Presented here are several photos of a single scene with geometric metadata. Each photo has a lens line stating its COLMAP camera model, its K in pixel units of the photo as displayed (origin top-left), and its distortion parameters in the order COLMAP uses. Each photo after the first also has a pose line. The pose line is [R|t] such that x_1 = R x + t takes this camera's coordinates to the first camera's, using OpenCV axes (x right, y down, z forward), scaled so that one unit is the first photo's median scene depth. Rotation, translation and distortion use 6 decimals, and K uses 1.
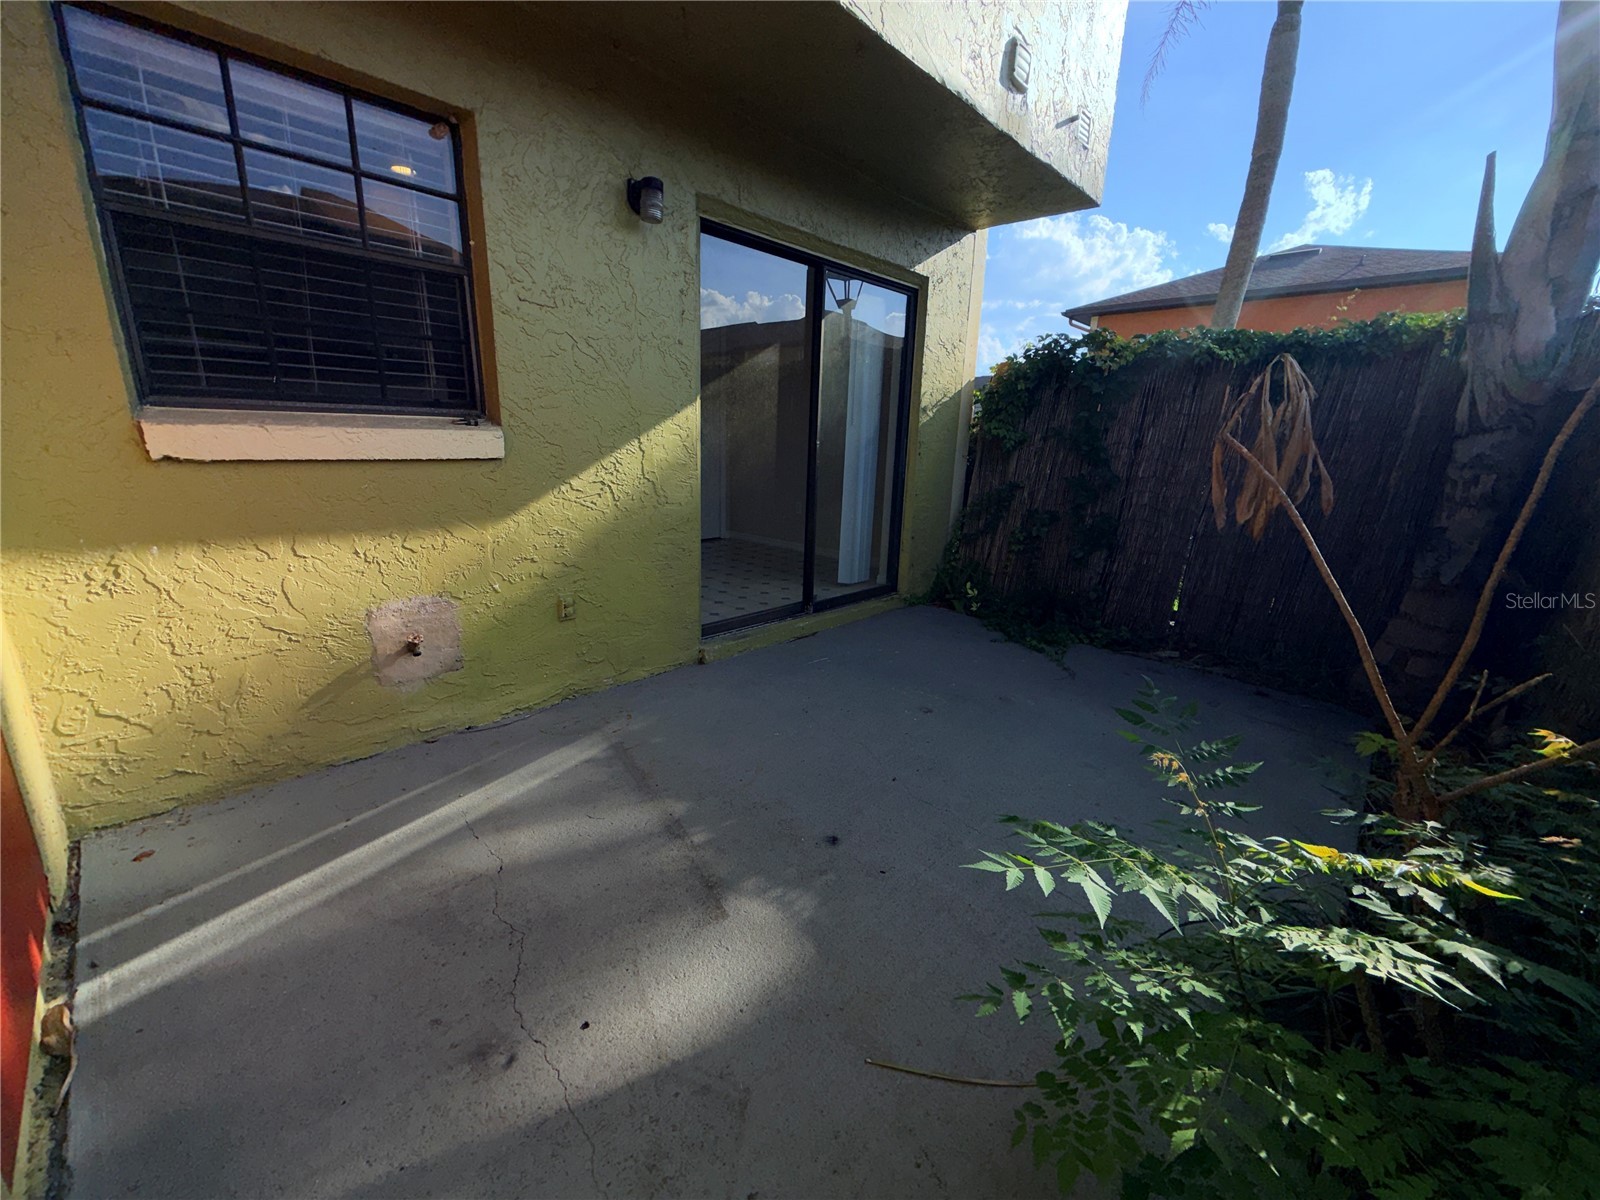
lens RADIAL K [[636.6, 0, 794.9], [0, 636.6, 600.6], [0, 0, 1]] dist [0.000250, 0.000104]
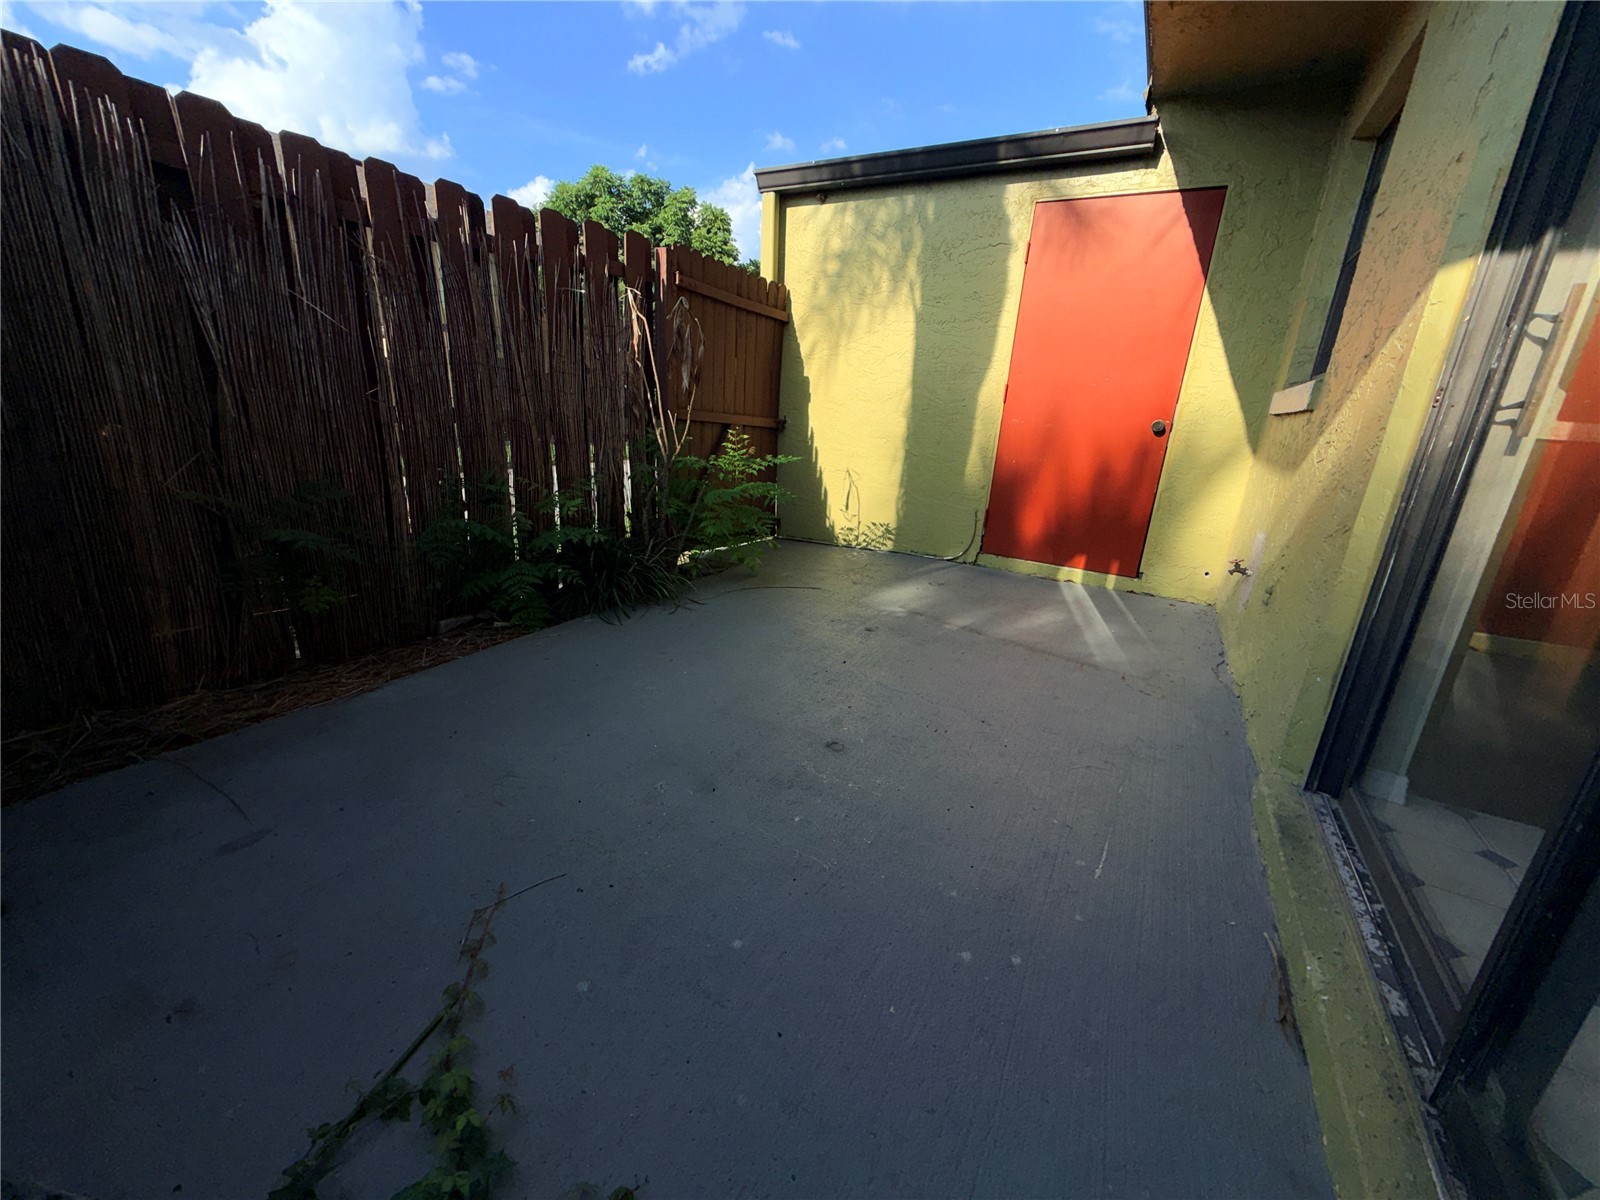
lens RADIAL K [[636.6, 0, 794.9], [0, 636.6, 600.6], [0, 0, 1]] dist [0.000250, 0.000104]
pose [[-0.965229, -0.011827, -0.261137, 0.610920], [-0.149765, 0.843791, 0.515352, -0.428301], [0.214250, 0.536542, -0.816223, 2.100757]]
